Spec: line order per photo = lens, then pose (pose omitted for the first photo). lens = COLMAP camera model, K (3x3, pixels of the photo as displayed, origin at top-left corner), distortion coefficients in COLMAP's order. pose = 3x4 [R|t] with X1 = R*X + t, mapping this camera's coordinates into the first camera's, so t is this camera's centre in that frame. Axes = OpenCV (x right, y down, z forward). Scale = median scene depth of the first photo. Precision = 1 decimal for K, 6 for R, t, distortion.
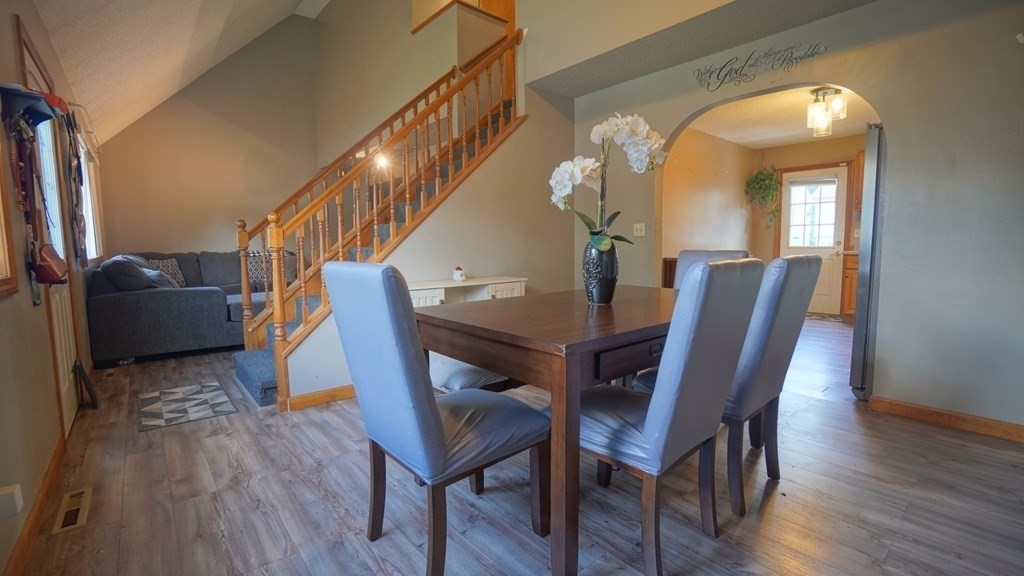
lens RADIAL K [[450.1, 0, 503.0], [0, 450.1, 286.9], [0, 0, 1]] dist [-0.032494, 0.000967]
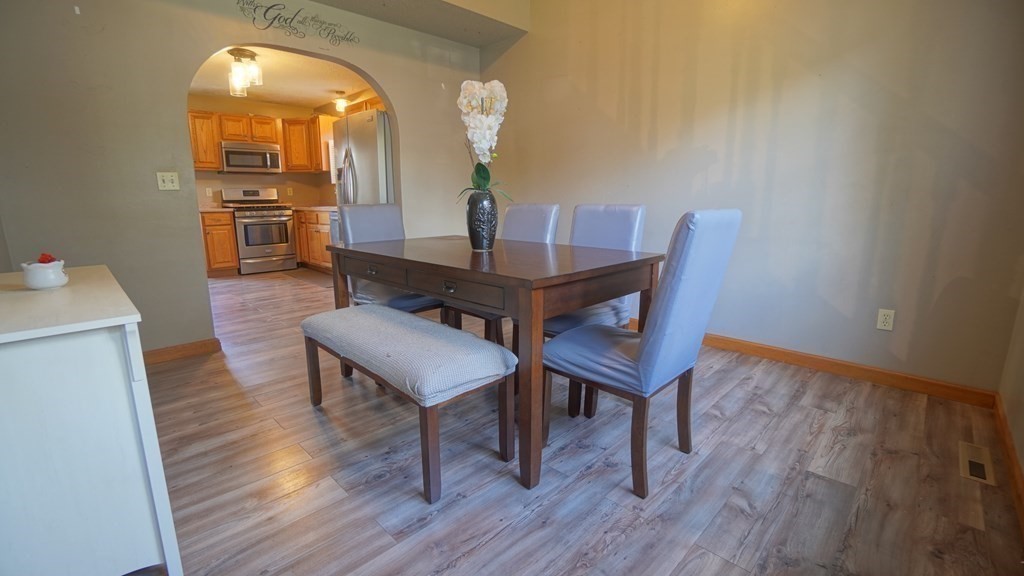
lens RADIAL K [[450.1, 0, 511.0], [0, 450.1, 283.0], [0, 0, 1]] dist [-0.032494, 0.000967]
pose [[-0.096612, -0.177091, 0.979441, -1.024125], [0.101533, 0.977157, 0.186693, -0.096429], [-0.990130, 0.117483, -0.076425, 1.166908]]
